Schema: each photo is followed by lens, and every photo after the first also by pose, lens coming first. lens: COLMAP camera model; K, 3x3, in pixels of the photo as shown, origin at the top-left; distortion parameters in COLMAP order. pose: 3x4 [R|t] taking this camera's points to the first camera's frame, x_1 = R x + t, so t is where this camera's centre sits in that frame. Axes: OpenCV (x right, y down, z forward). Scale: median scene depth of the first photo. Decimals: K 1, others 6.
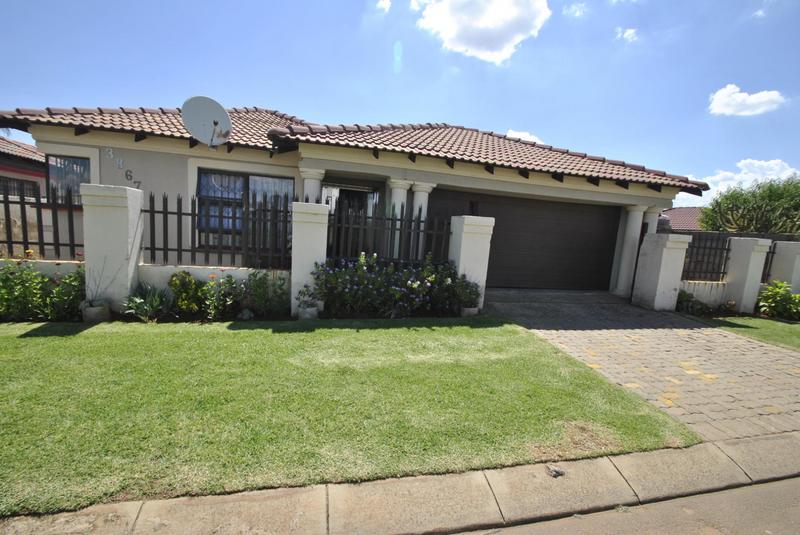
lens RADIAL K [[351.2, 0, 390.4], [0, 351.2, 275.8], [0, 0, 1]] dist [0.017160, -0.014439]
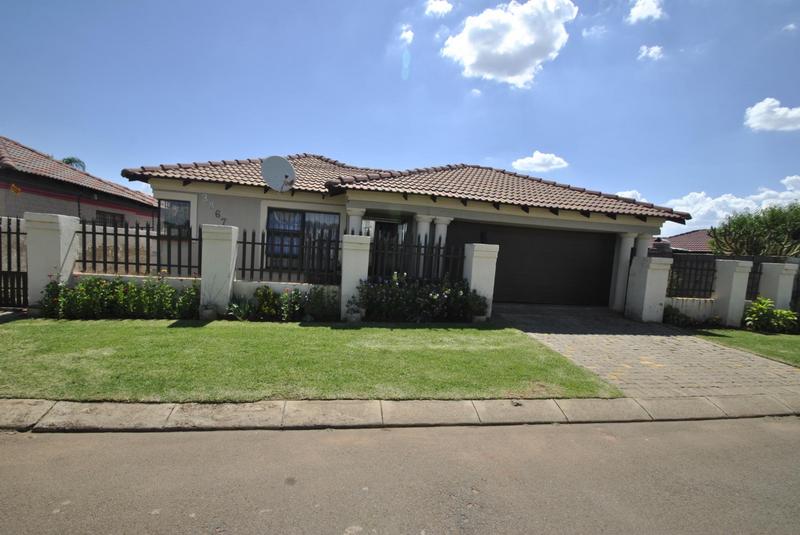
lens RADIAL K [[351.2, 0, 390.4], [0, 351.2, 275.8], [0, 0, 1]] dist [0.017160, -0.014439]
pose [[0.997214, 0.001512, -0.074573, 0.000976], [-0.006108, 0.998092, -0.061439, 0.026838], [0.074338, 0.061723, 0.995321, -0.290764]]
